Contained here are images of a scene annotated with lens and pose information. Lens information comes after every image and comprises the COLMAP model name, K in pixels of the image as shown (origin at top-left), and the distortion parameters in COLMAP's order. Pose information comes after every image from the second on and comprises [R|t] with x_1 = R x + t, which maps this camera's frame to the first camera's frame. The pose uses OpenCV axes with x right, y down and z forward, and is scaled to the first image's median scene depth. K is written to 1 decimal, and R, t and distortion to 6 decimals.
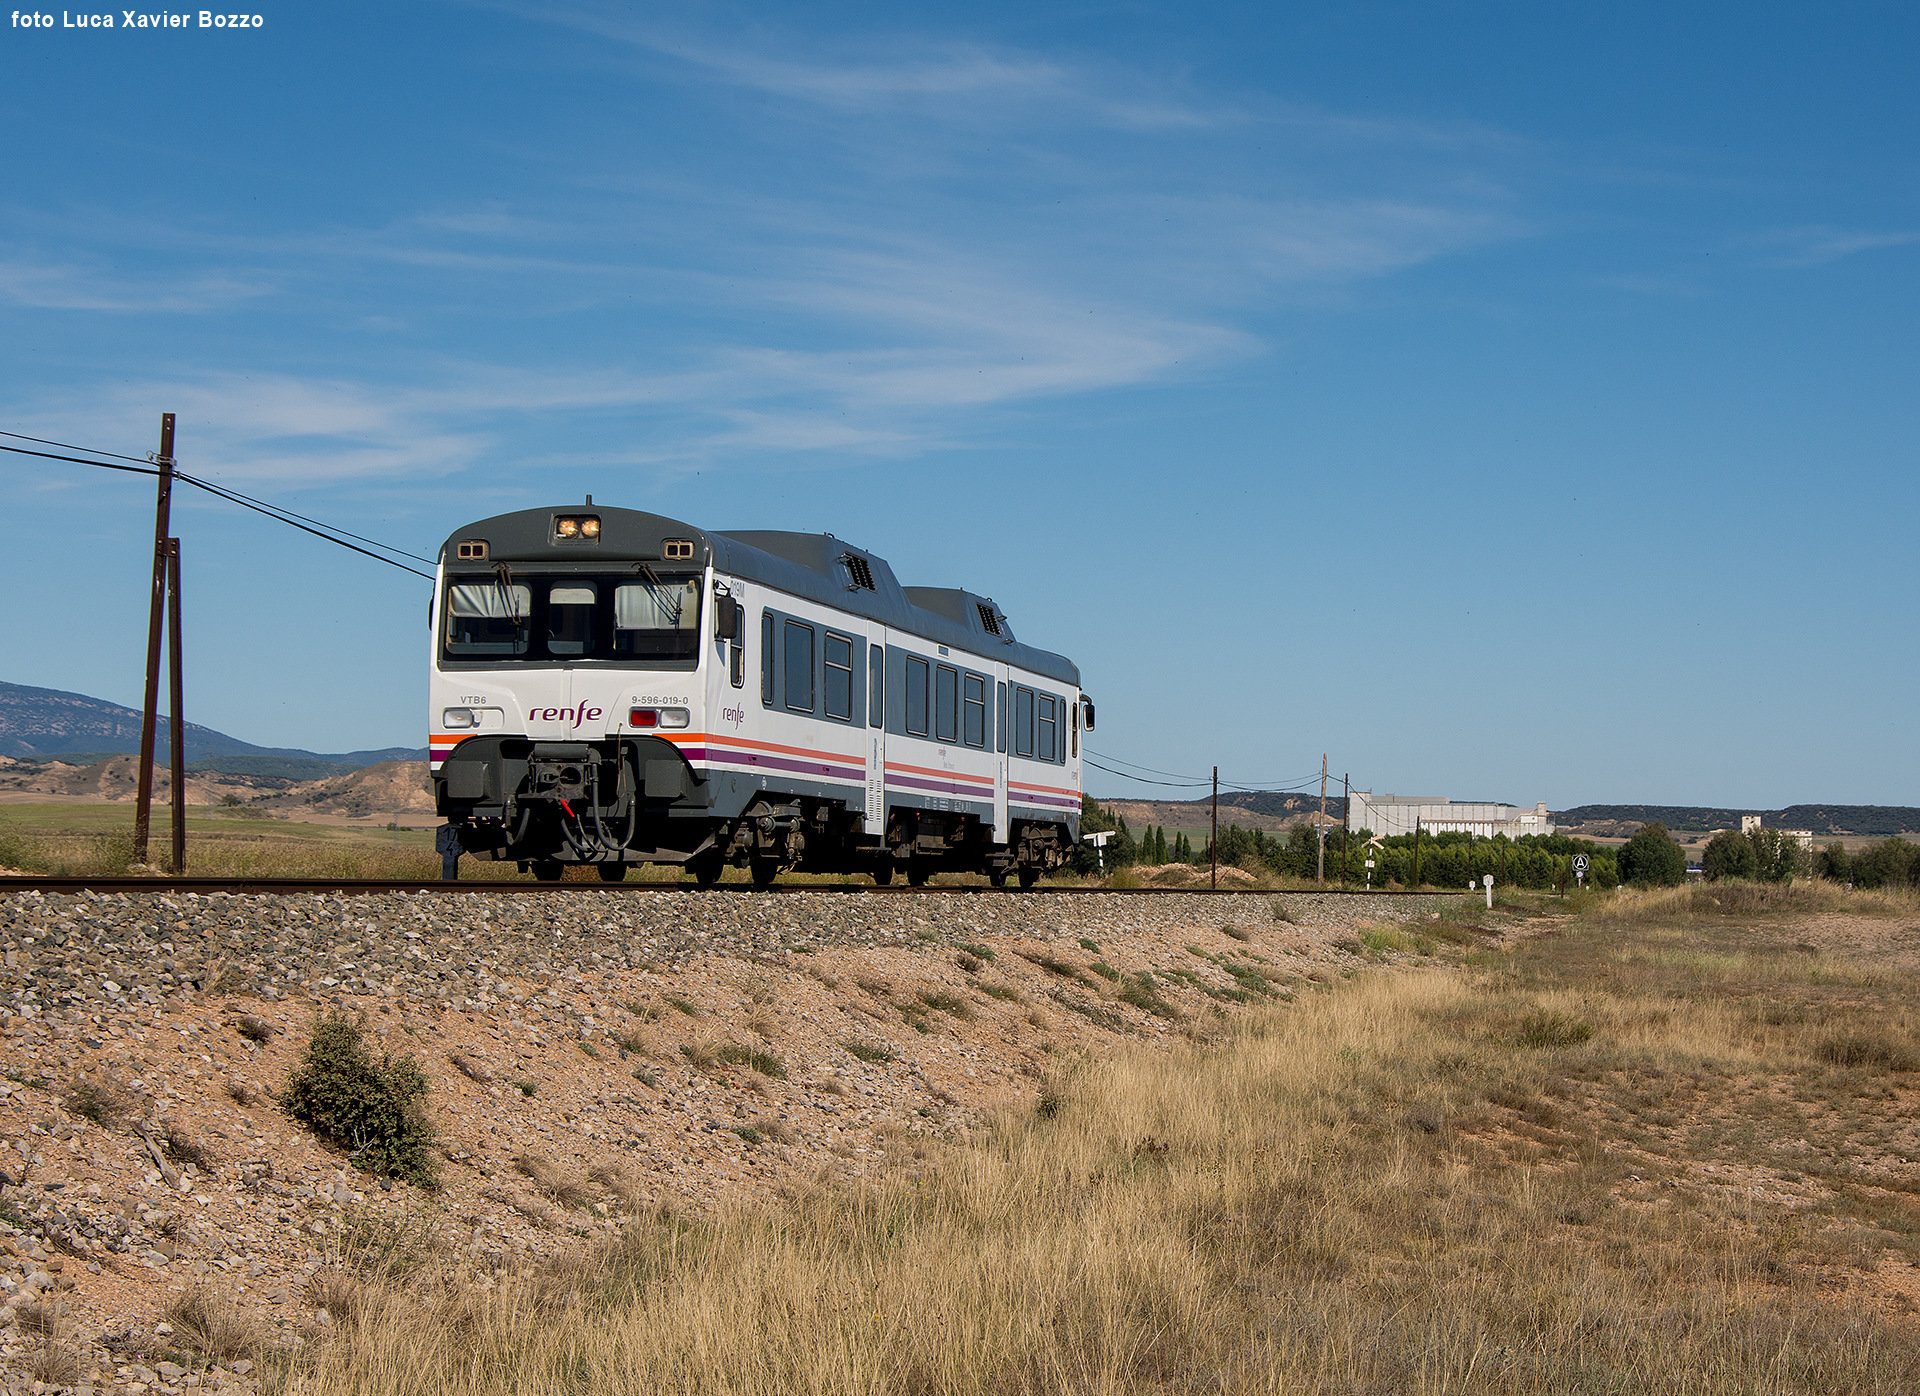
lens RADIAL K [[3896.7, 0, 960.1], [0, 3896.7, 715.5], [0, 0, 1]] dist [0.328886, 0.000000]
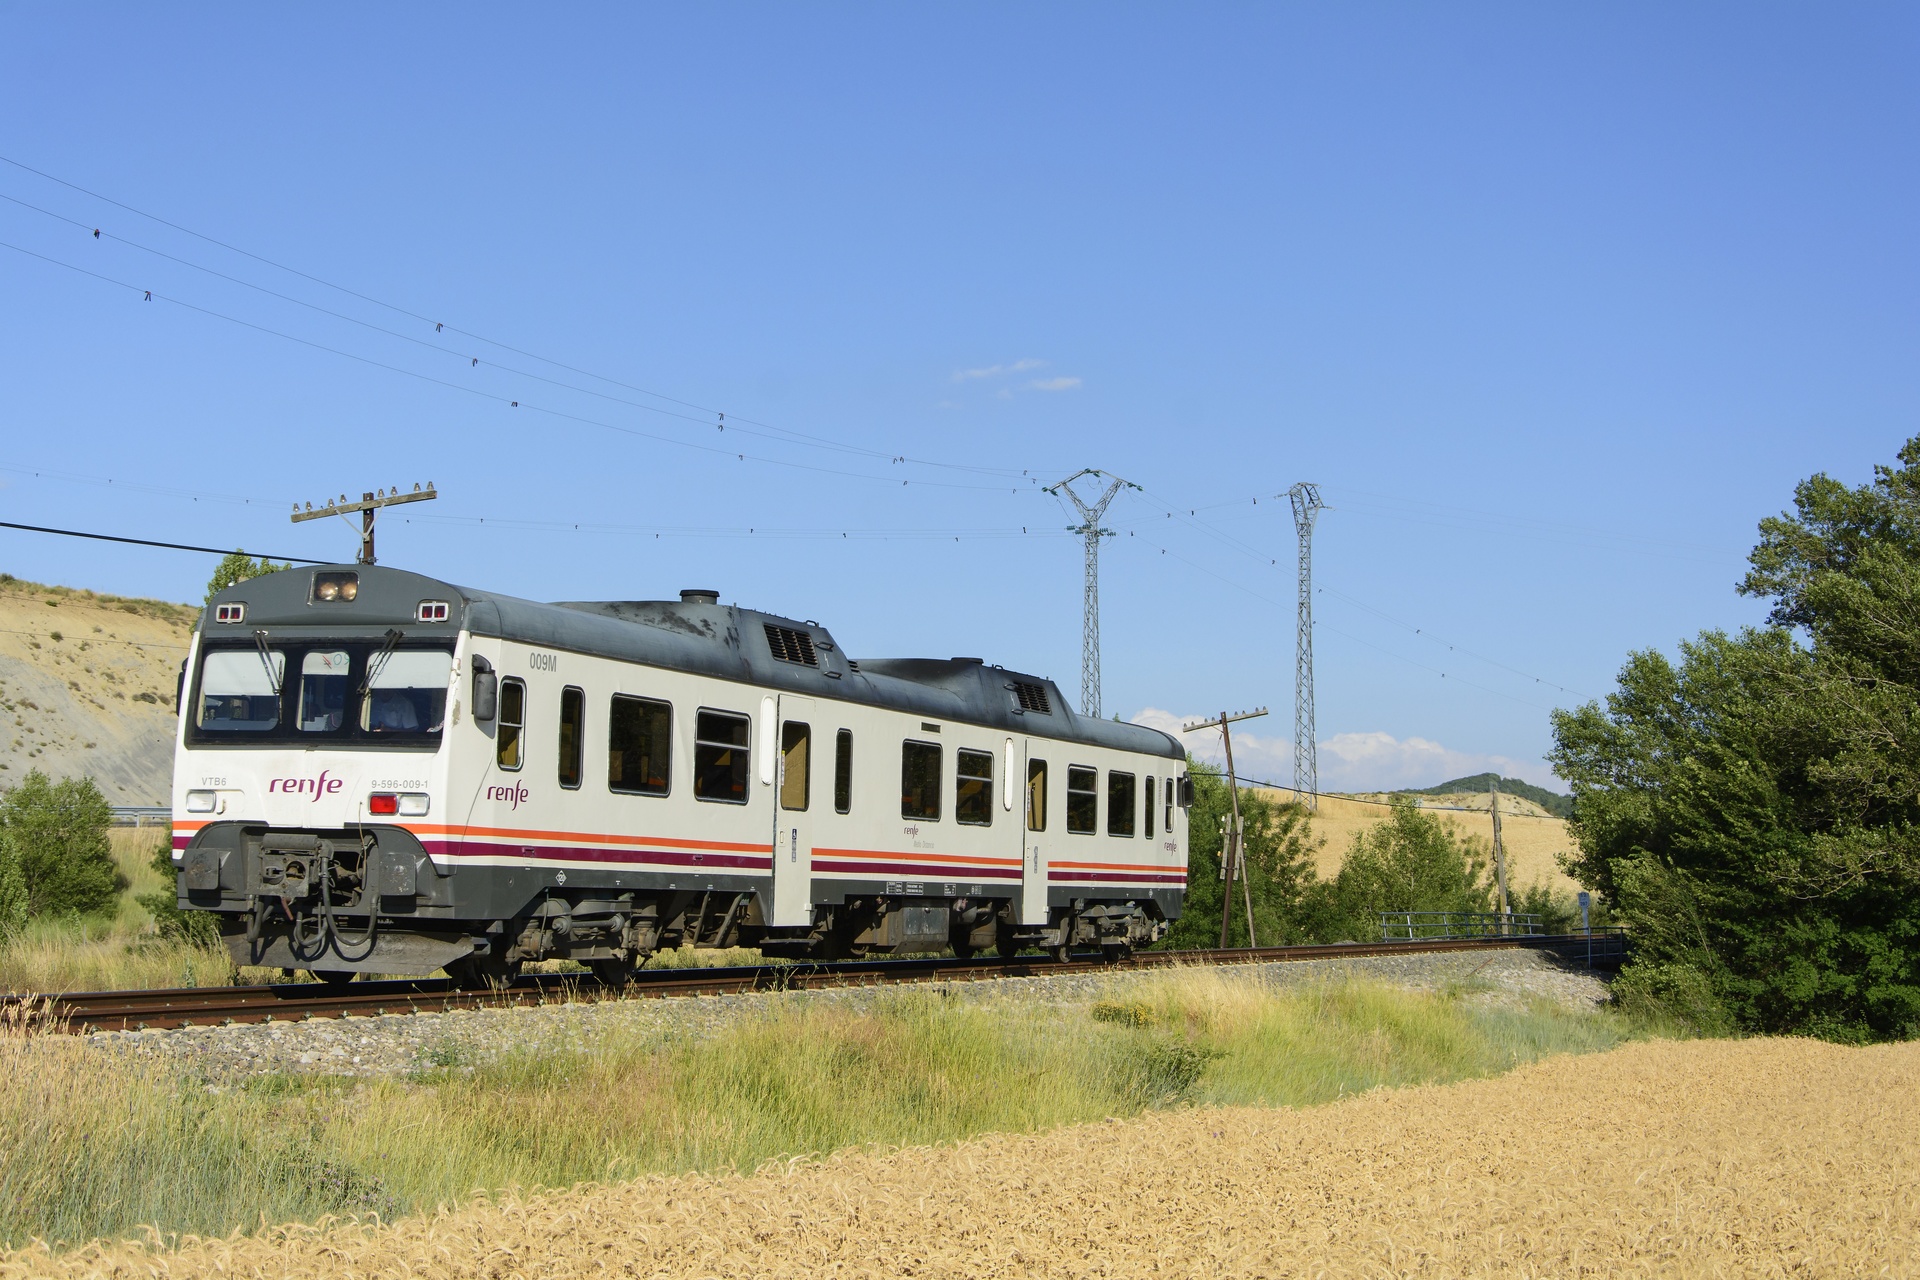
lens RADIAL K [[2909.9, 0, 960.9], [0, 2909.9, 632.6], [0, 0, 1]] dist [-0.134090, 0.000000]
pose [[0.987895, 0.001757, -0.155111, 0.145611], [-0.009052, 0.998885, -0.046336, -0.008830], [0.154857, 0.047179, 0.986810, 0.372925]]
